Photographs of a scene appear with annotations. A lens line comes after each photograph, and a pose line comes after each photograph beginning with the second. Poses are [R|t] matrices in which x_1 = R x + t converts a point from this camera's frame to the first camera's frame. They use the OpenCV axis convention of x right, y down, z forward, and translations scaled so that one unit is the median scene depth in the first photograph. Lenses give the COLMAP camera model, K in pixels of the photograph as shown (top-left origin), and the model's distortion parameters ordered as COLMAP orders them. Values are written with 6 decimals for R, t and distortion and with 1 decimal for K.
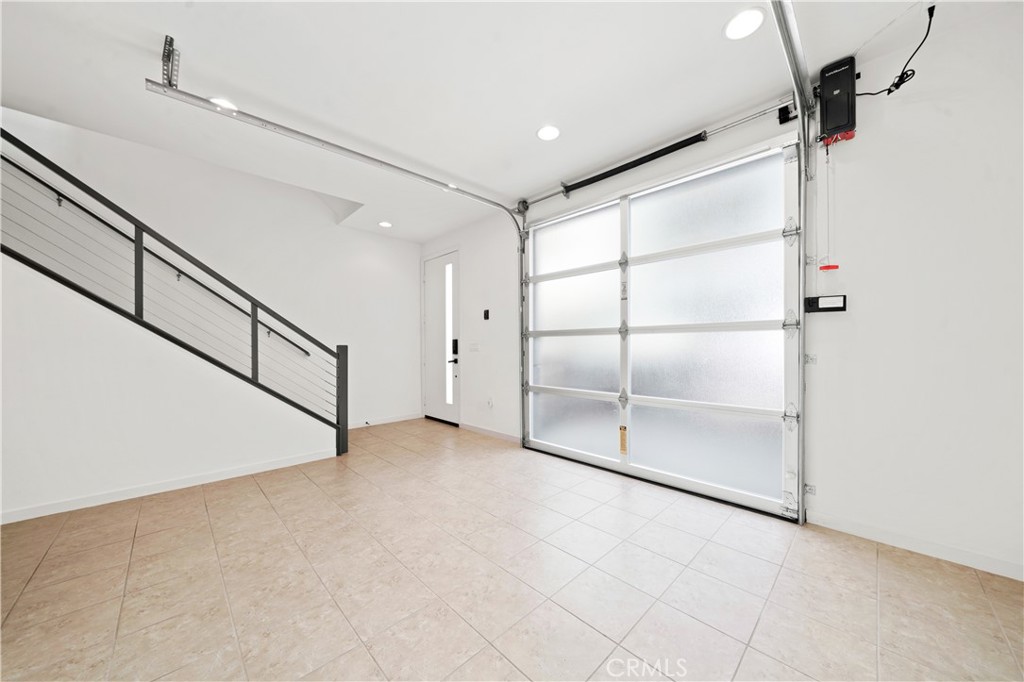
lens RADIAL K [[361.5, 0, 516.0], [0, 361.5, 346.0], [0, 0, 1]] dist [-0.012815, -0.000090]
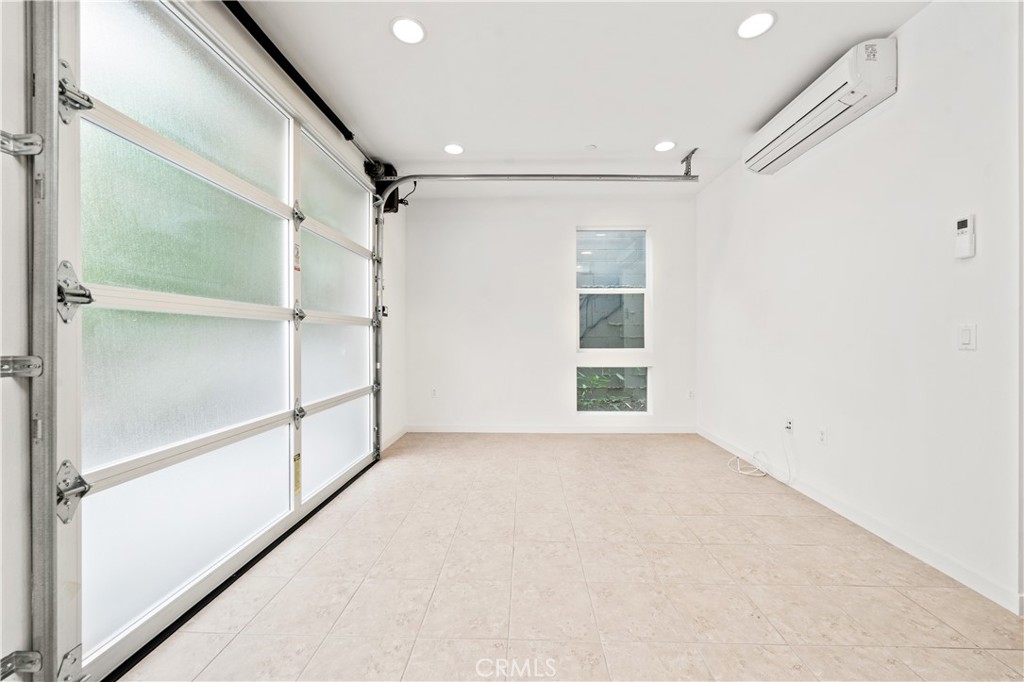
lens RADIAL K [[367.4, 0, 516.3], [0, 367.4, 338.0], [0, 0, 1]] dist [-0.002340, -0.000095]
pose [[-0.684772, 0.001109, 0.728756, -0.705628], [0.000503, 0.999999, -0.001050, 0.003082], [-0.728757, -0.000353, -0.684772, 1.655817]]
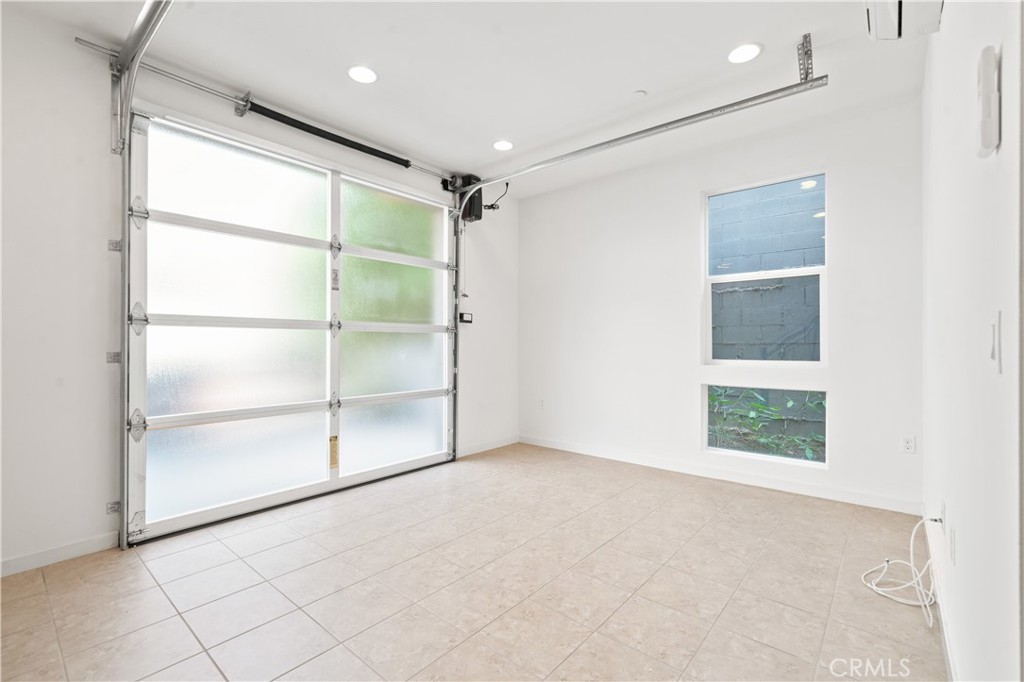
lens RADIAL K [[435.5, 0, 525.5], [0, 435.5, 341.6], [0, 0, 1]] dist [0.002263, 0.000381]
pose [[-0.099943, 0.006376, 0.994973, -1.116213], [-0.002657, 0.999974, -0.006675, 0.002588], [-0.994990, -0.003311, -0.099923, 0.914000]]
